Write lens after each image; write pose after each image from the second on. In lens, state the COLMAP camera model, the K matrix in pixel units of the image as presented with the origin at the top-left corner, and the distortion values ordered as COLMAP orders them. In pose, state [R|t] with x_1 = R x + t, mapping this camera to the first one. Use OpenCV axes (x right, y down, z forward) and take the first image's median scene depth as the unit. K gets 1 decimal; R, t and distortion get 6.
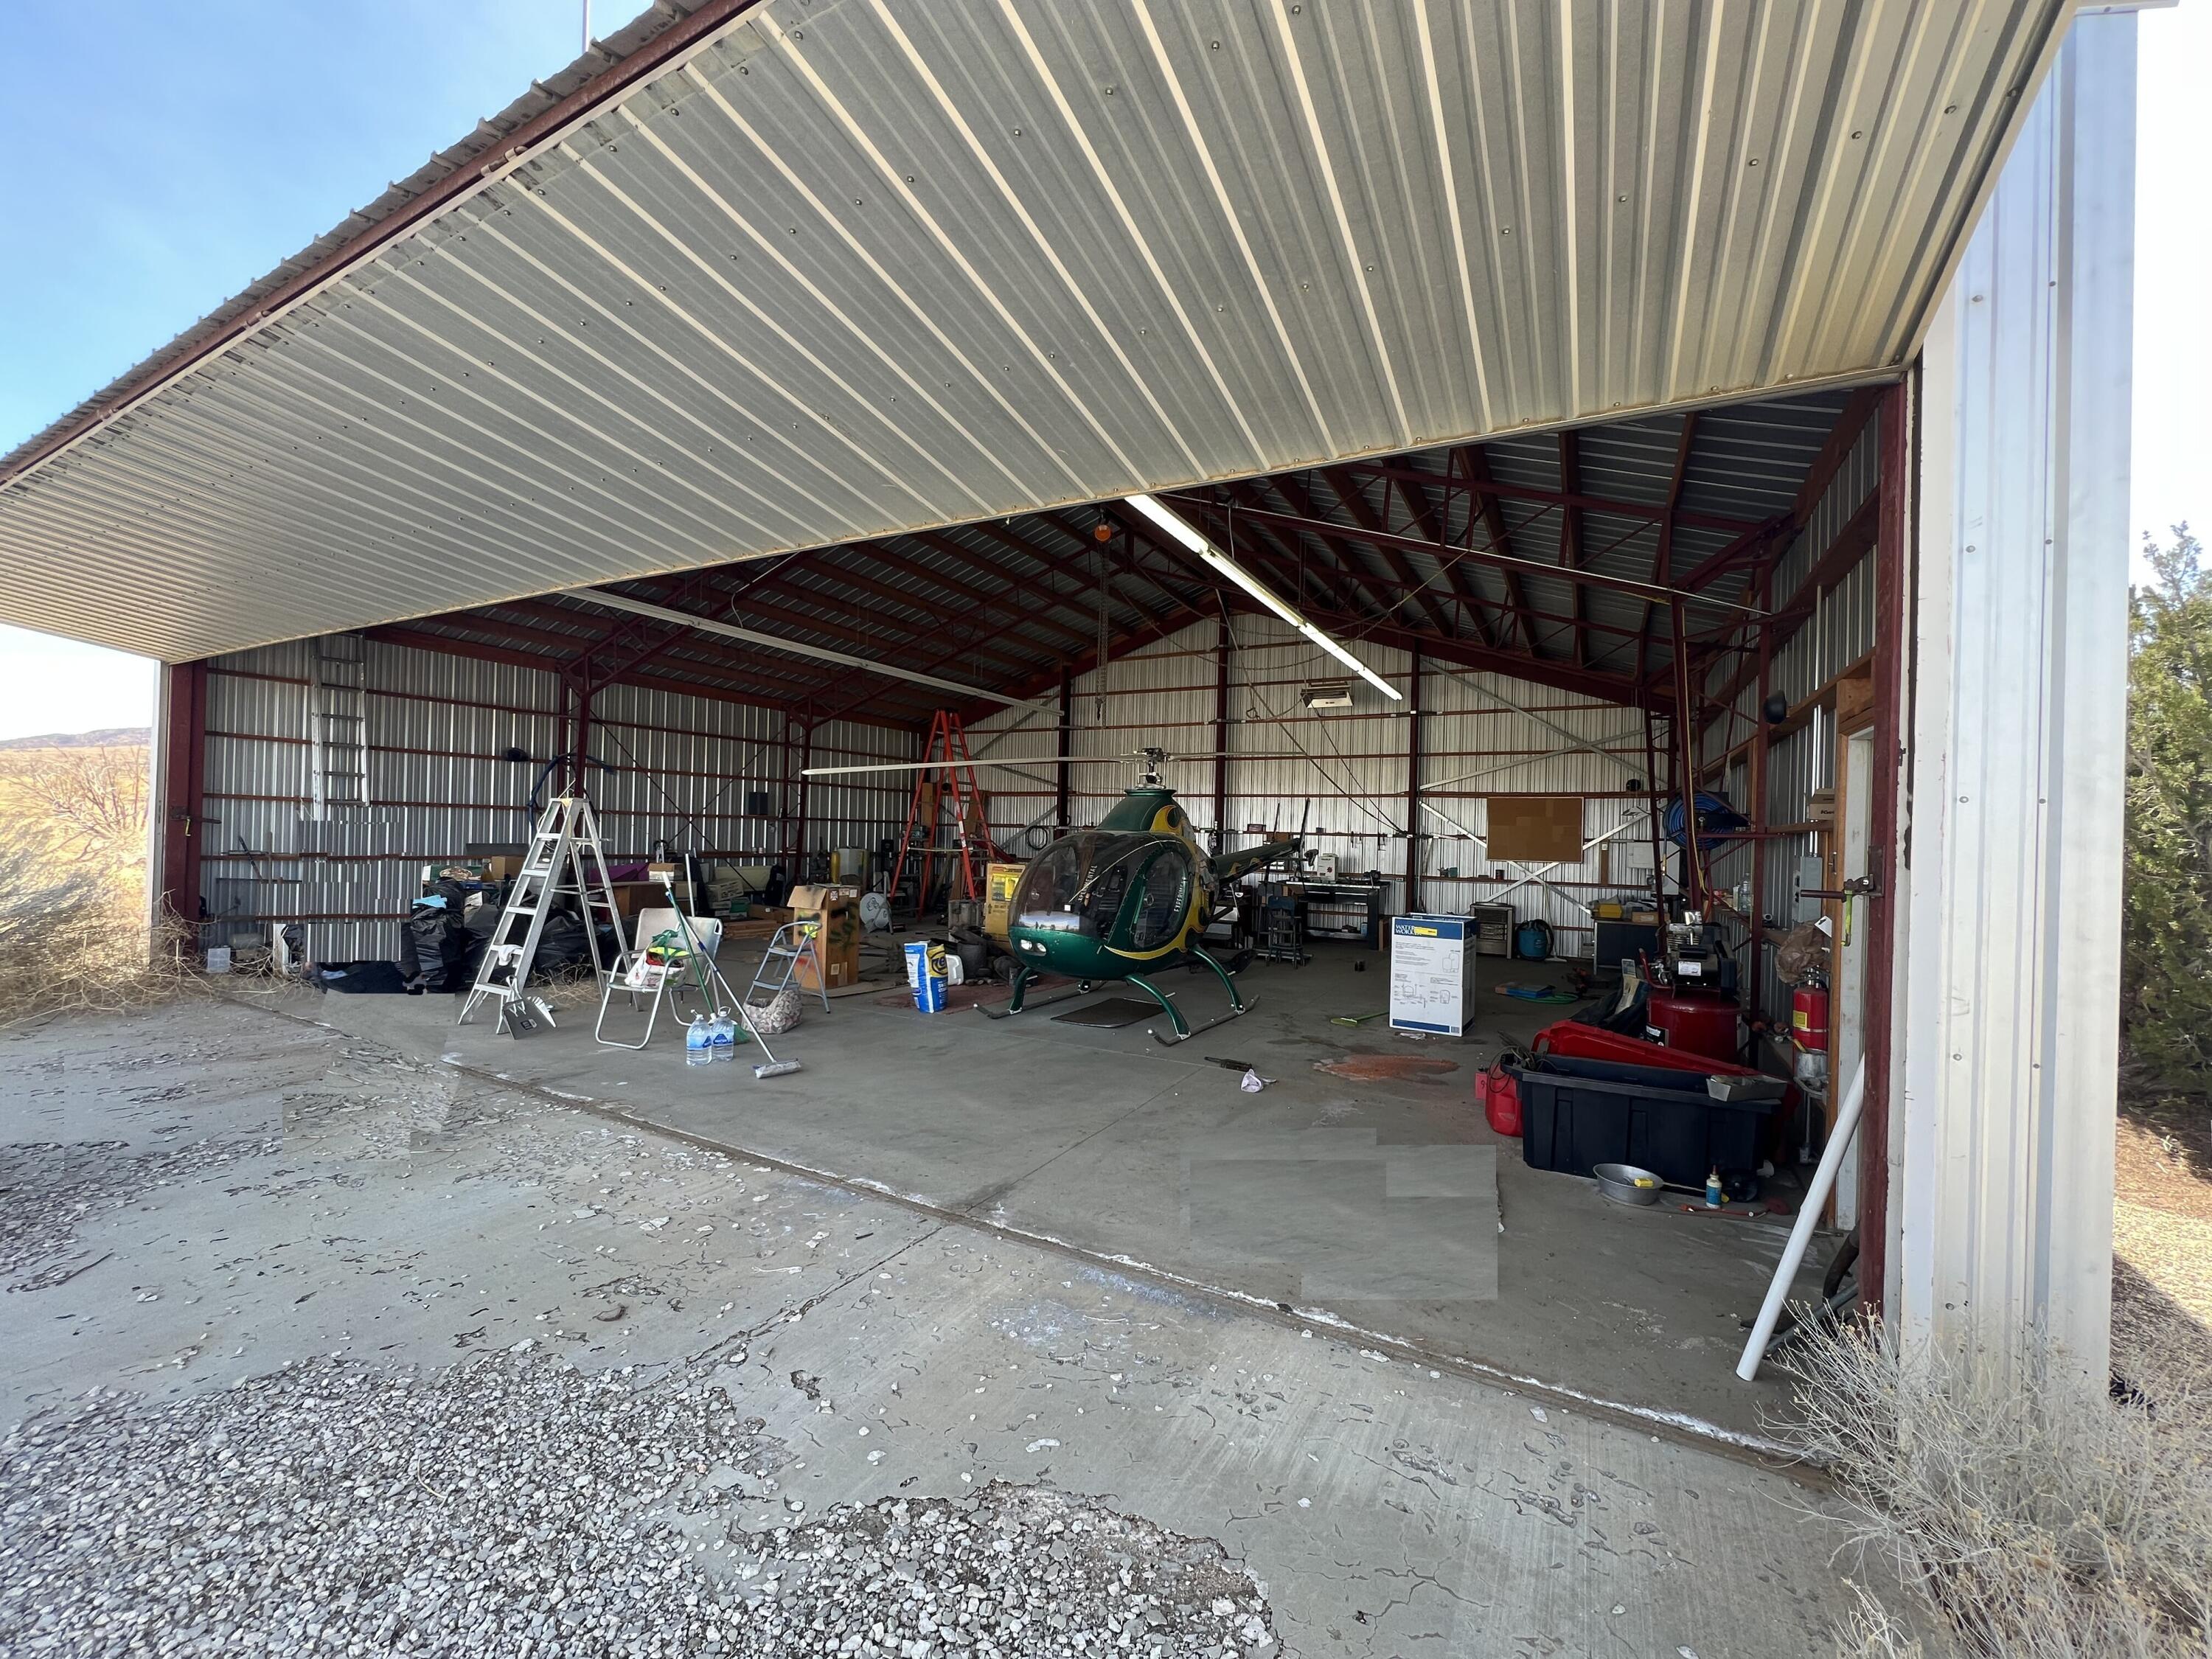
lens RADIAL K [[882.0, 0, 1106.0], [0, 882.0, 829.5], [0, 0, 1]] dist [-0.000724, -0.000403]
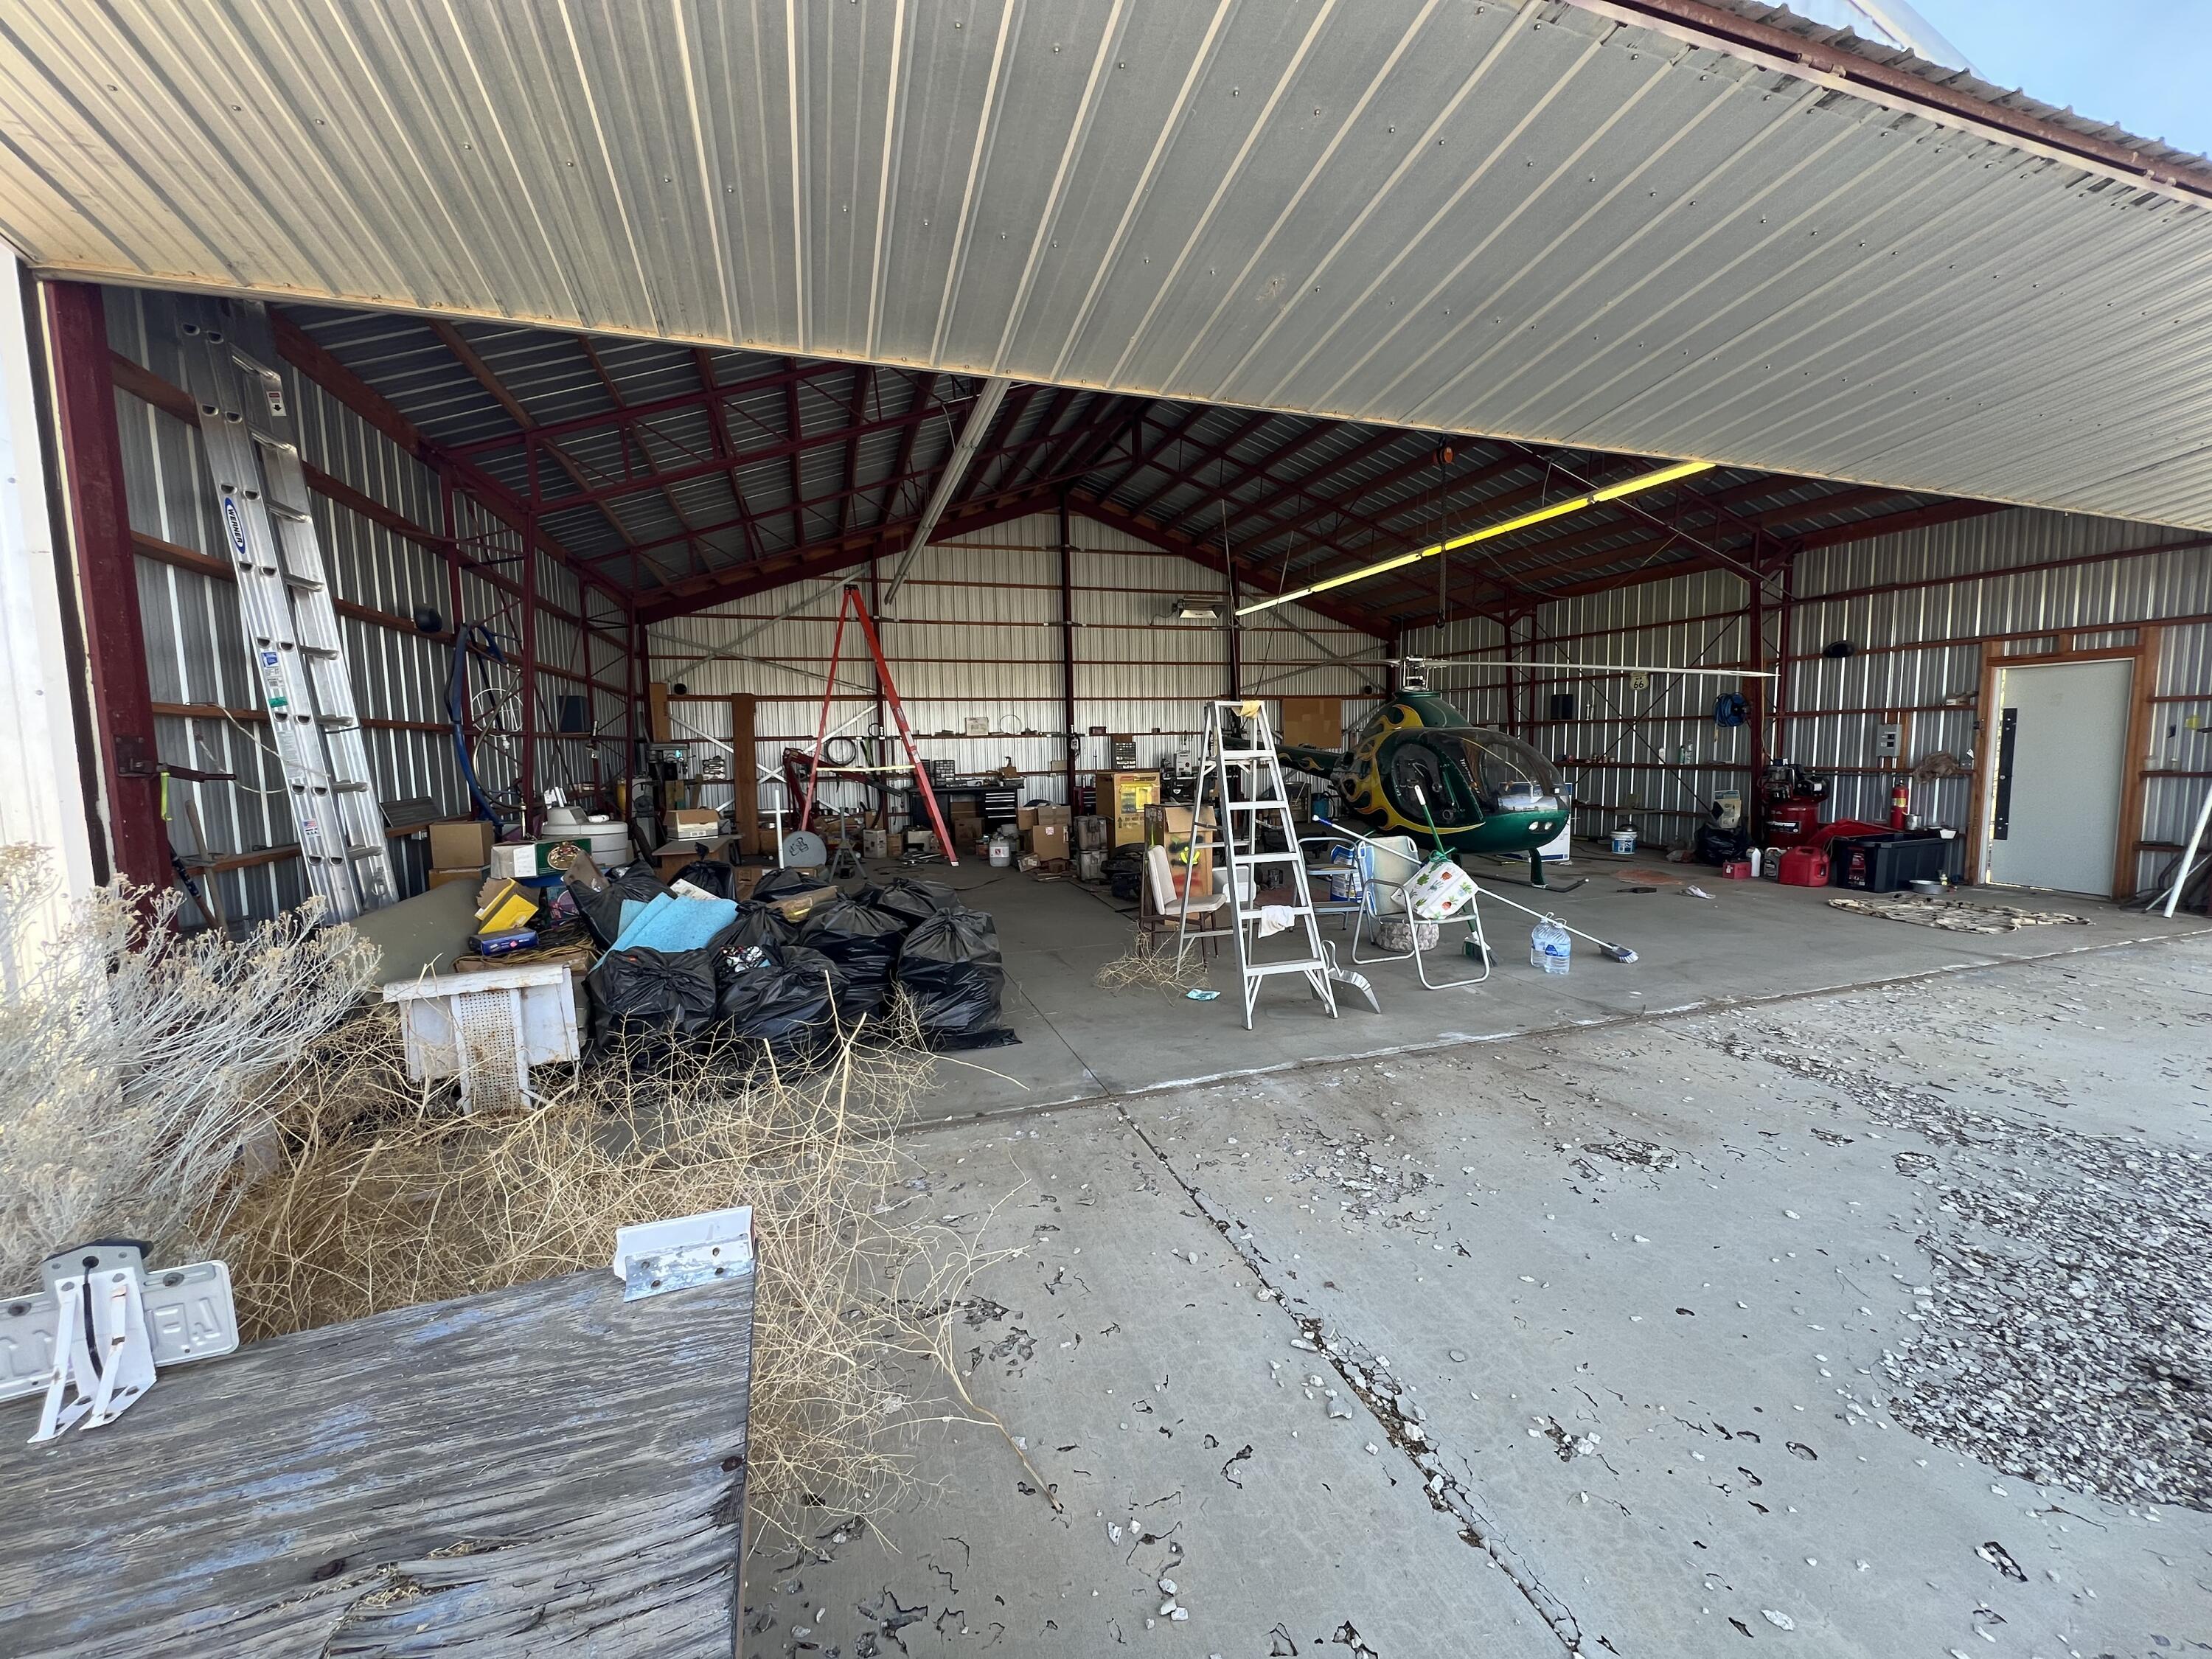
lens RADIAL K [[882.0, 0, 1106.0], [0, 882.0, 829.5], [0, 0, 1]] dist [-0.000724, -0.000403]
pose [[0.670576, -0.112050, 0.733330, -0.676572], [0.034207, 0.992146, 0.120316, -0.011954], [-0.741052, -0.055595, 0.669142, 0.327311]]
